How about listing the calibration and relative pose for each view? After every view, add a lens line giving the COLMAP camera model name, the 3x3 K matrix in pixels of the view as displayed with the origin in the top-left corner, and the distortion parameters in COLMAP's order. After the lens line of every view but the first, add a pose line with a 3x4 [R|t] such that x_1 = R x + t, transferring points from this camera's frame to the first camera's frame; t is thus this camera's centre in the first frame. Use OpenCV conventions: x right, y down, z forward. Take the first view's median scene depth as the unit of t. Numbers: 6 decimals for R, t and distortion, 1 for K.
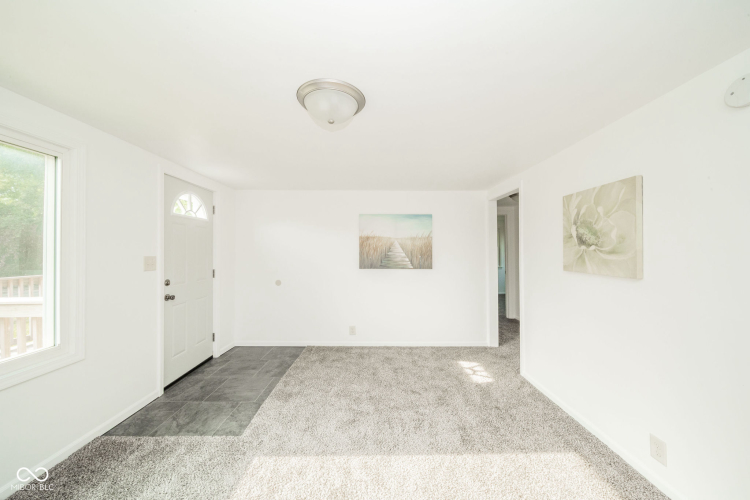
lens RADIAL K [[263.4, 0, 385.0], [0, 263.4, 249.1], [0, 0, 1]] dist [0.000451, -0.000654]
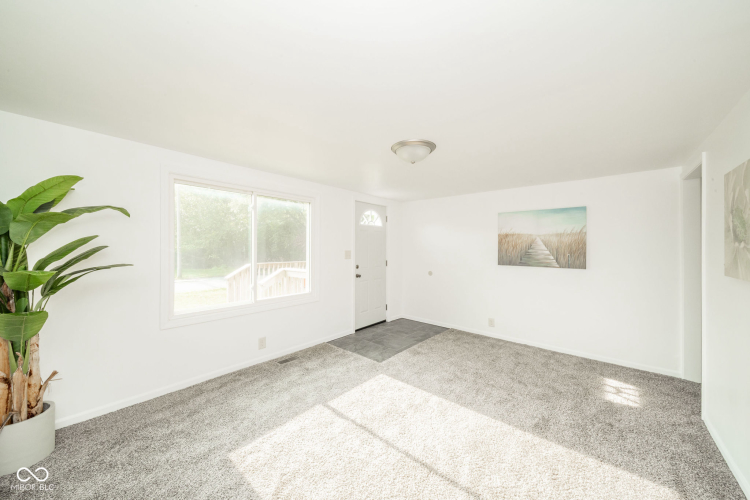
lens RADIAL K [[263.4, 0, 385.0], [0, 263.4, 249.1], [0, 0, 1]] dist [0.000451, -0.000654]
pose [[0.765696, 0.007086, -0.643164, 0.325535], [0.000228, 0.999936, 0.011288, -0.001188], [0.643203, -0.008789, 0.765645, -0.131933]]
